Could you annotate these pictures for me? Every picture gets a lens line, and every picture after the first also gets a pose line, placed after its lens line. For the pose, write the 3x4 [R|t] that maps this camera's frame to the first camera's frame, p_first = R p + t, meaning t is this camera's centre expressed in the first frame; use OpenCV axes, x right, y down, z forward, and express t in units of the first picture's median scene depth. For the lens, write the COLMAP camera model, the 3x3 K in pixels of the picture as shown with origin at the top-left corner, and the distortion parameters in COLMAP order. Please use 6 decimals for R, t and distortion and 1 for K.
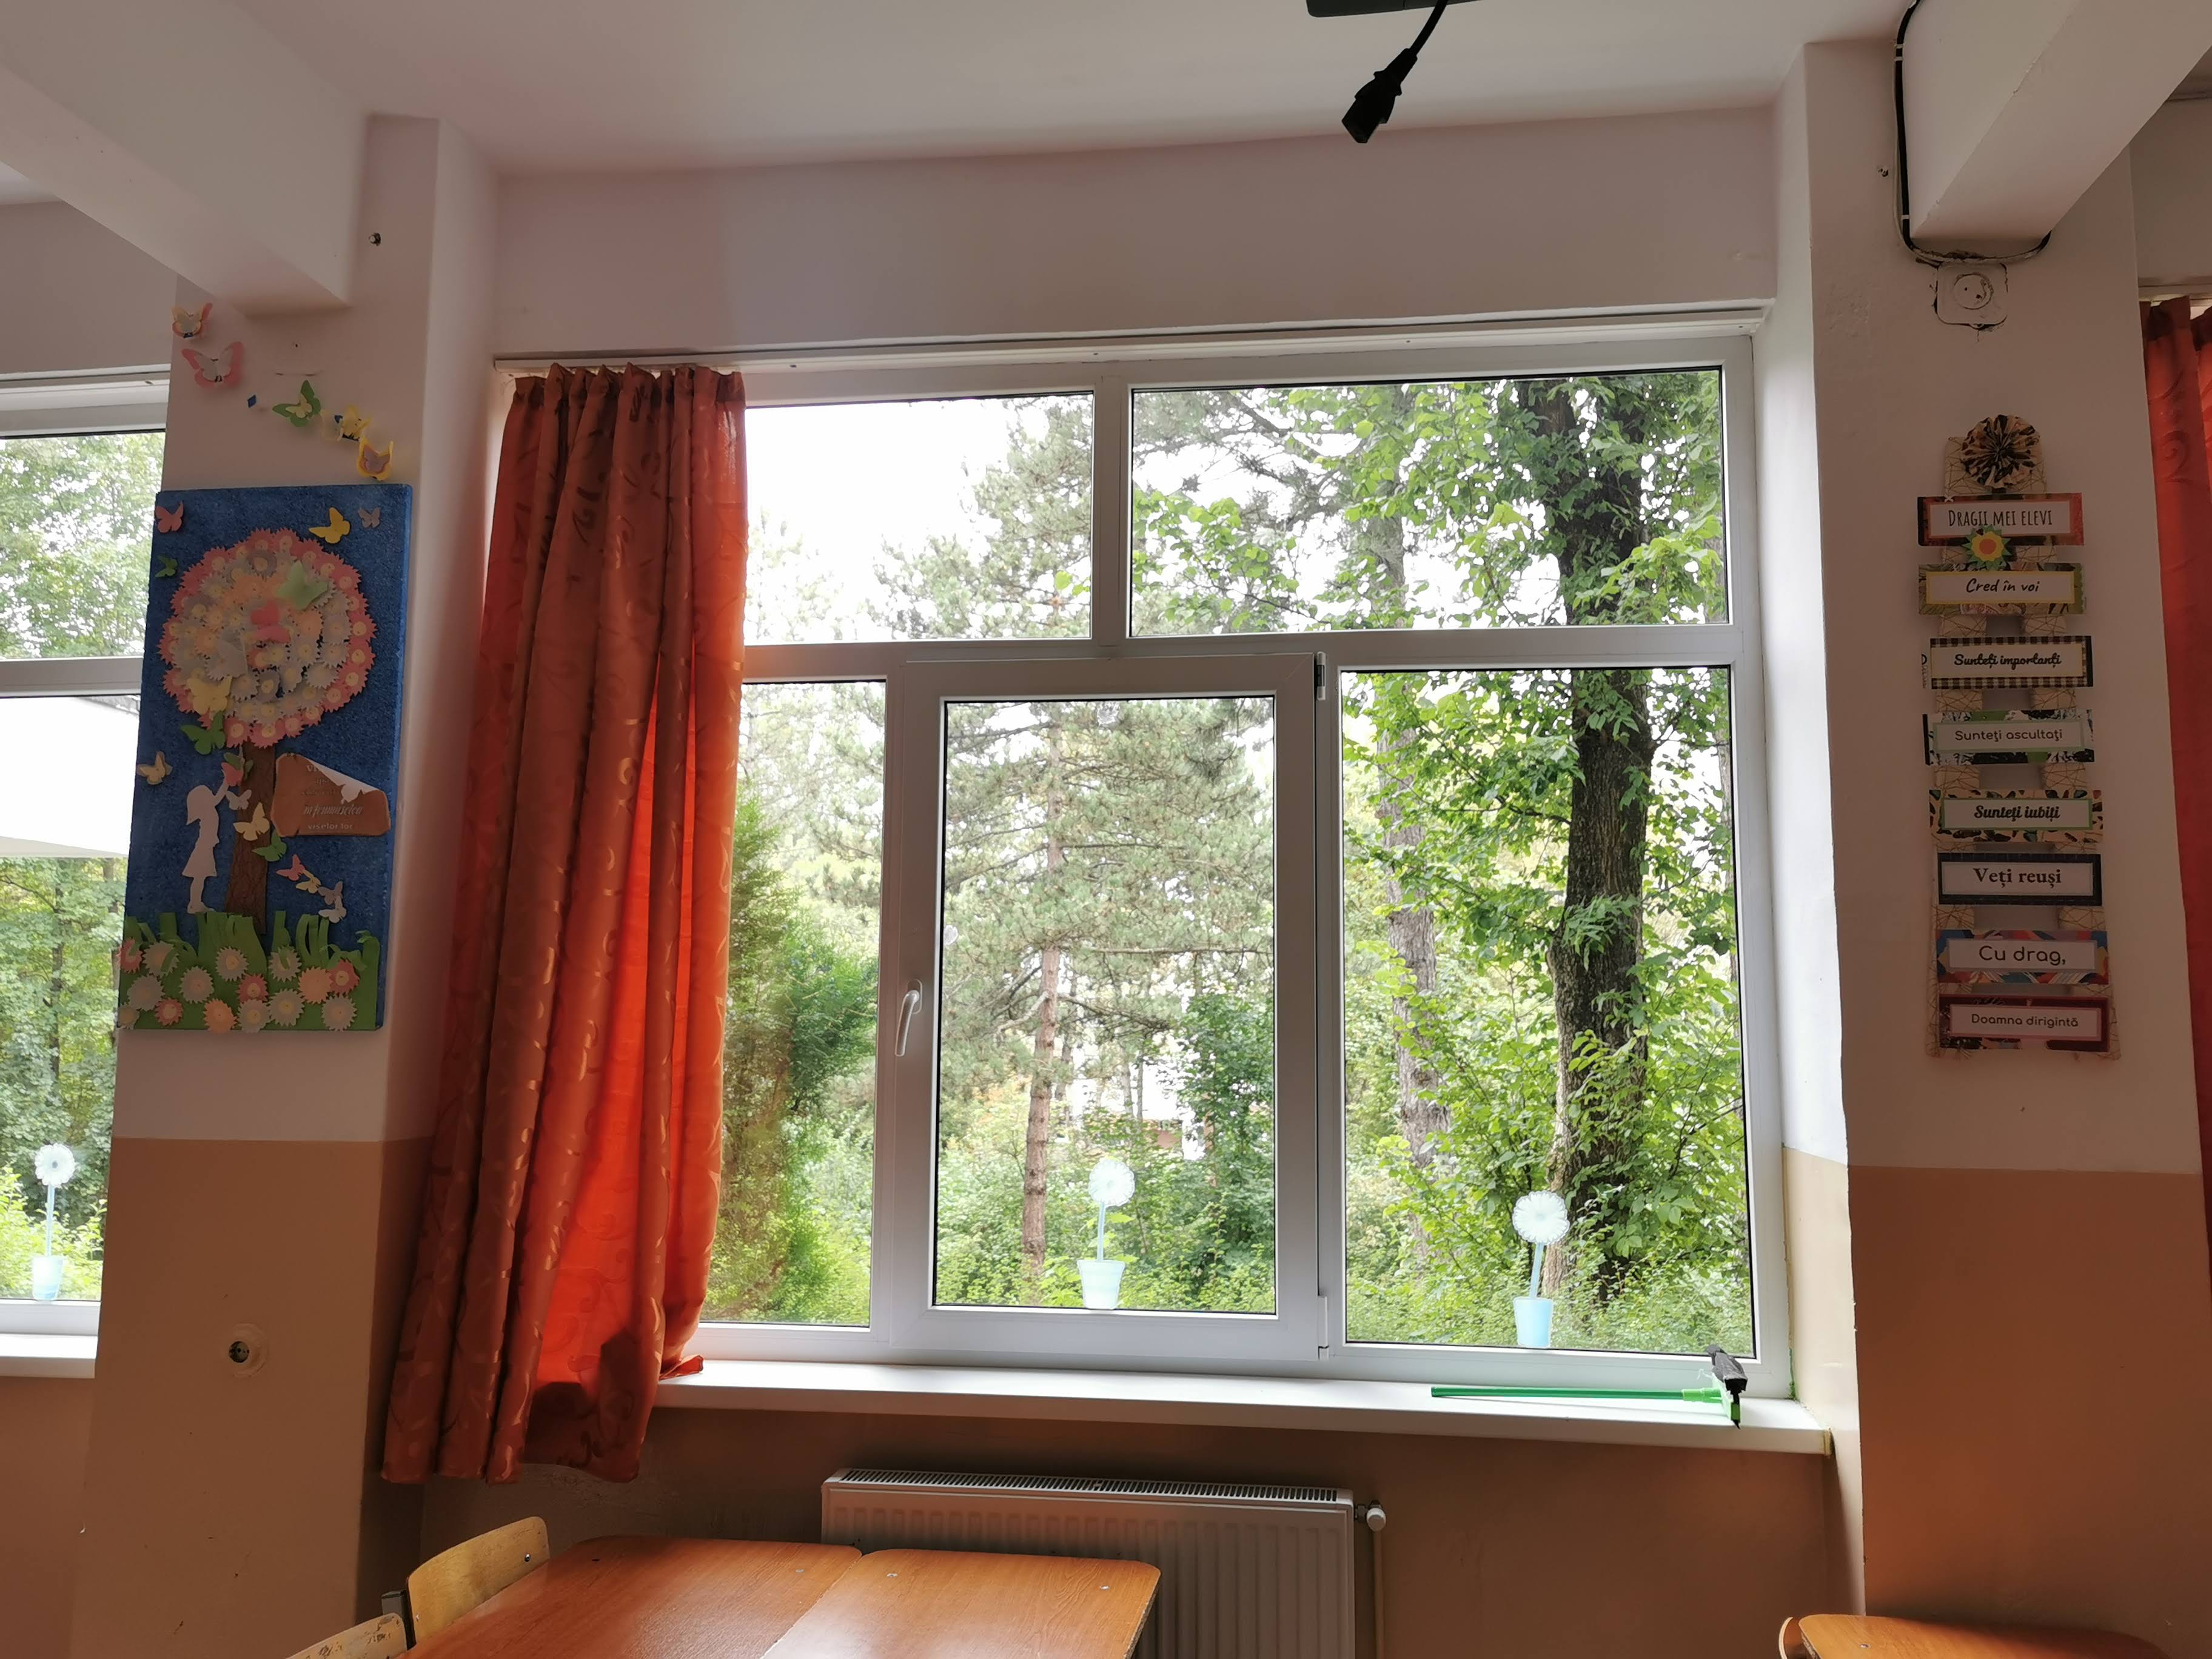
lens RADIAL K [[1759.2, 0, 1106.0], [0, 1759.2, 829.5], [0, 0, 1]] dist [0.034682, 0.000075]
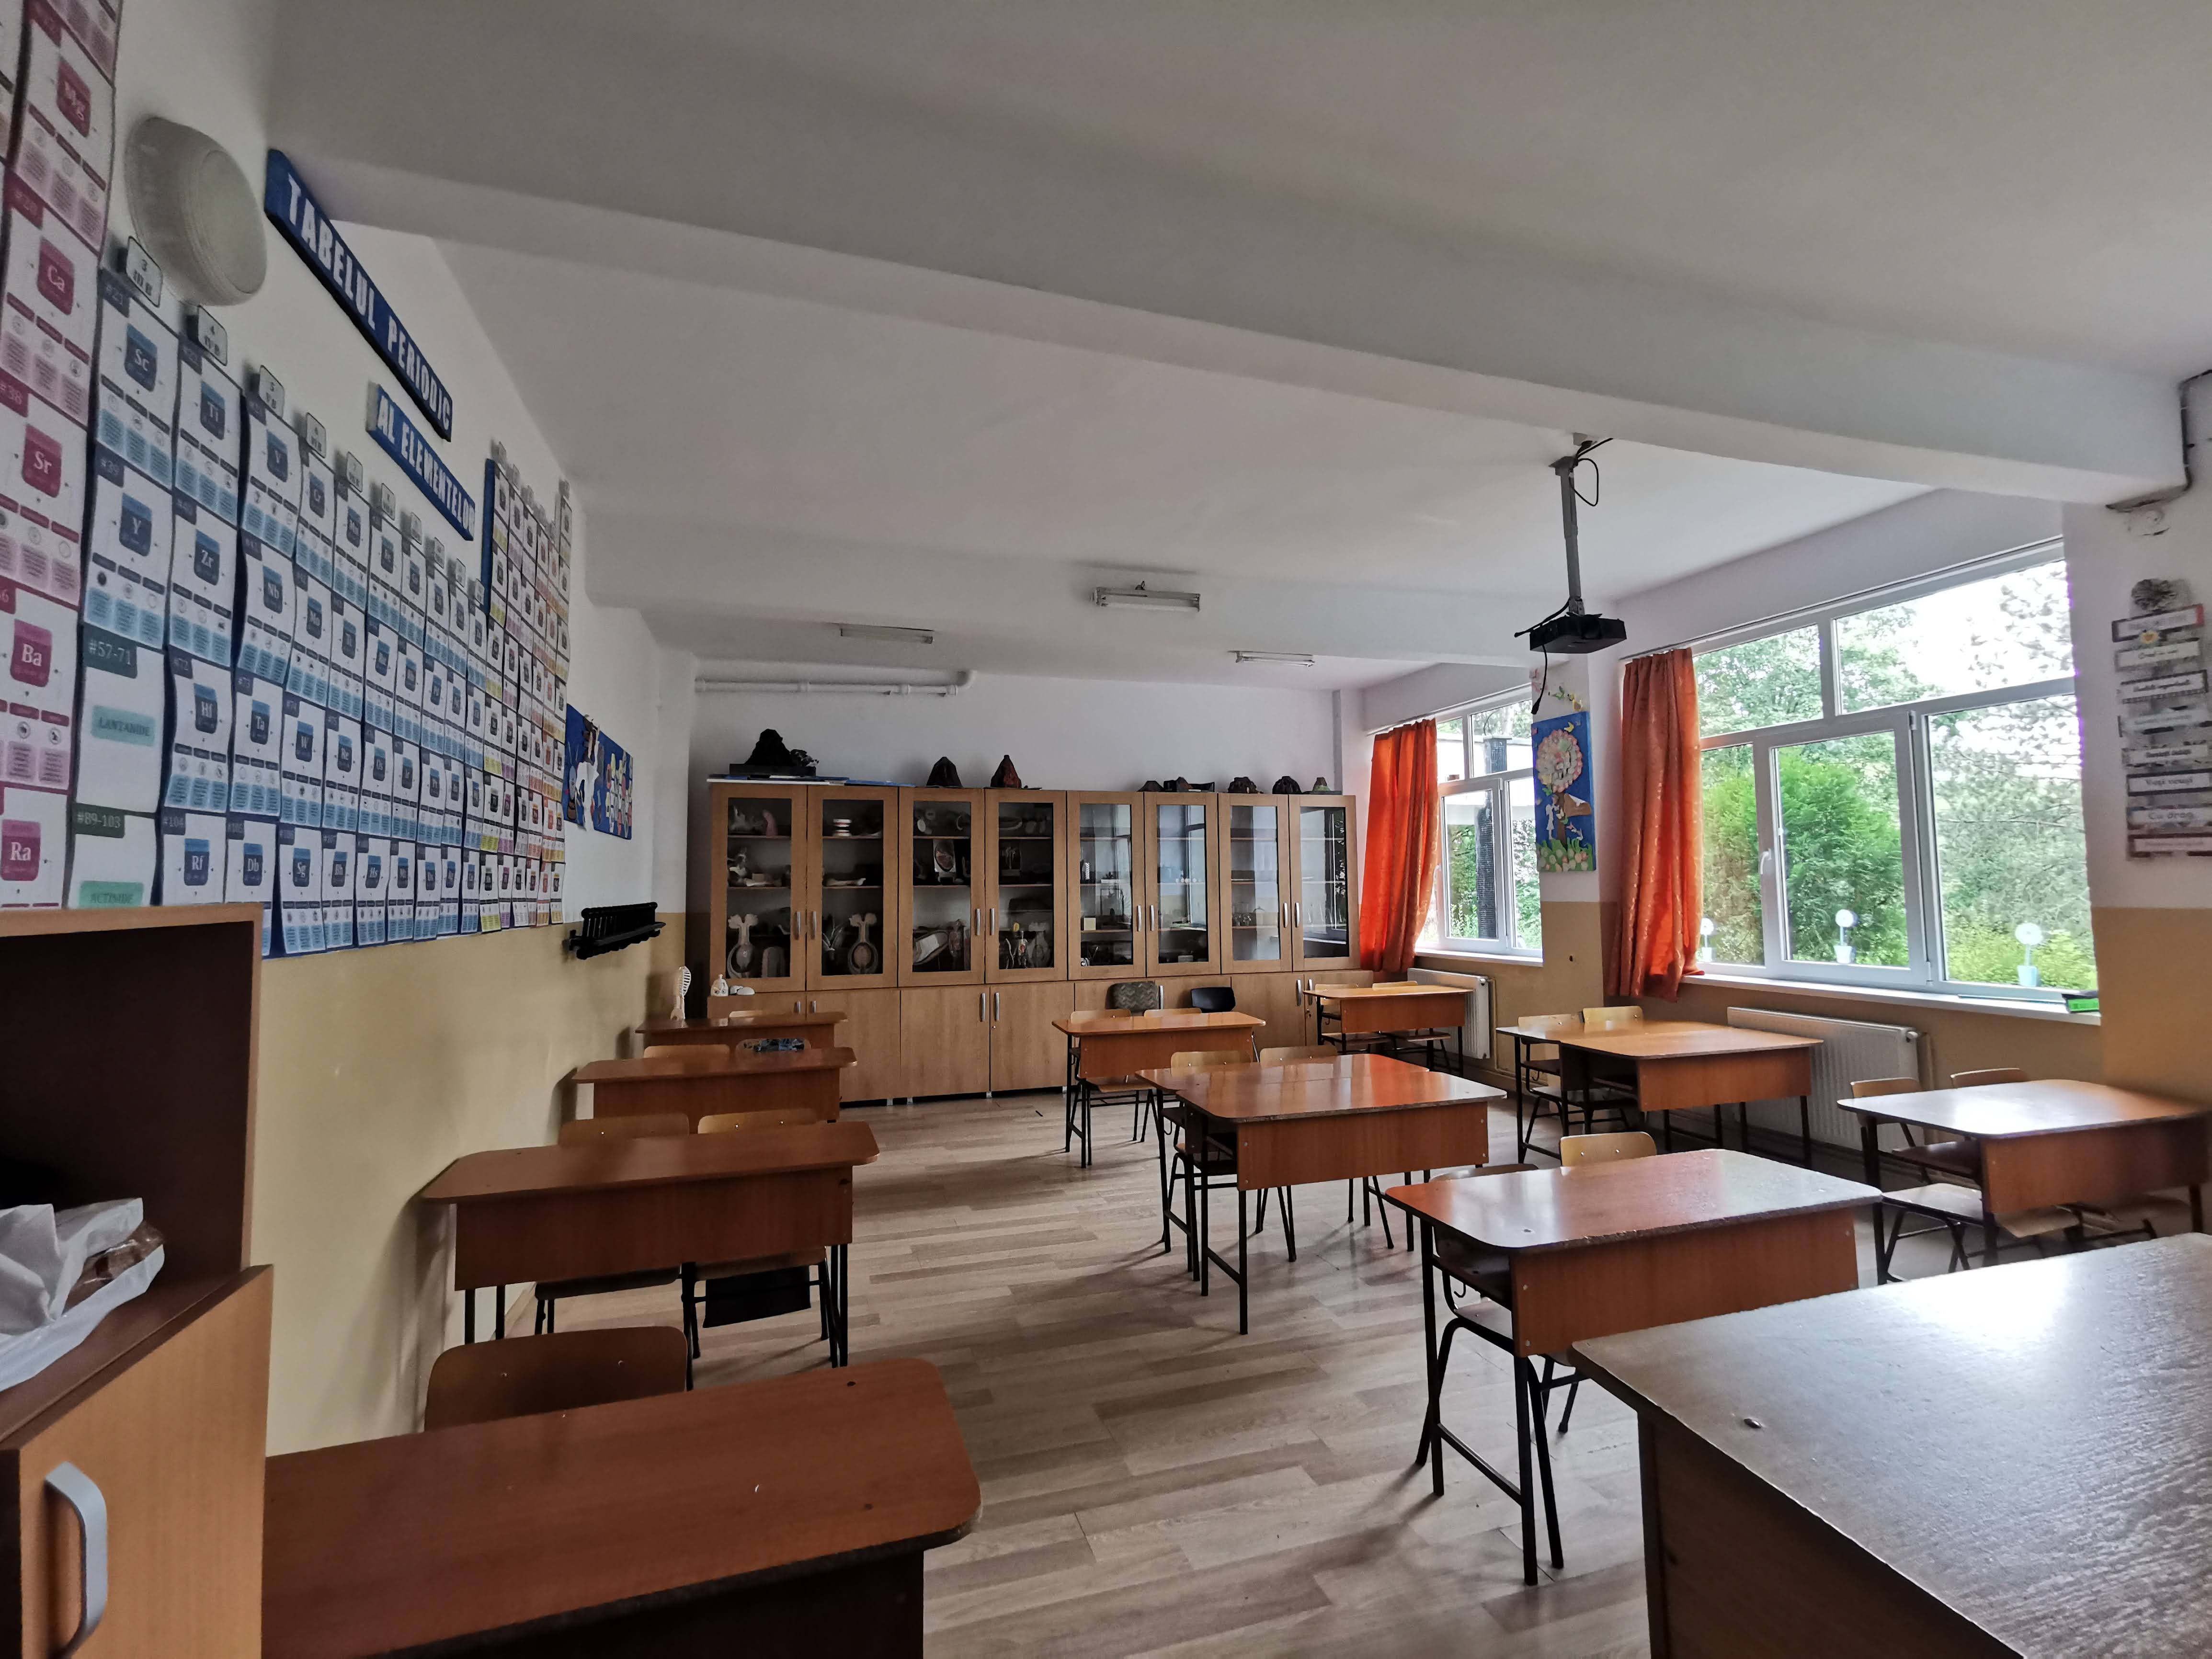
lens RADIAL K [[1009.2, 0, 1106.0], [0, 1009.2, 829.5], [0, 0, 1]] dist [0.000593, 0.000194]
pose [[0.423102, -0.067746, -0.903546, 1.080432], [0.128781, 0.991574, -0.014042, -0.068849], [0.896884, -0.110419, 0.428261, -0.776489]]
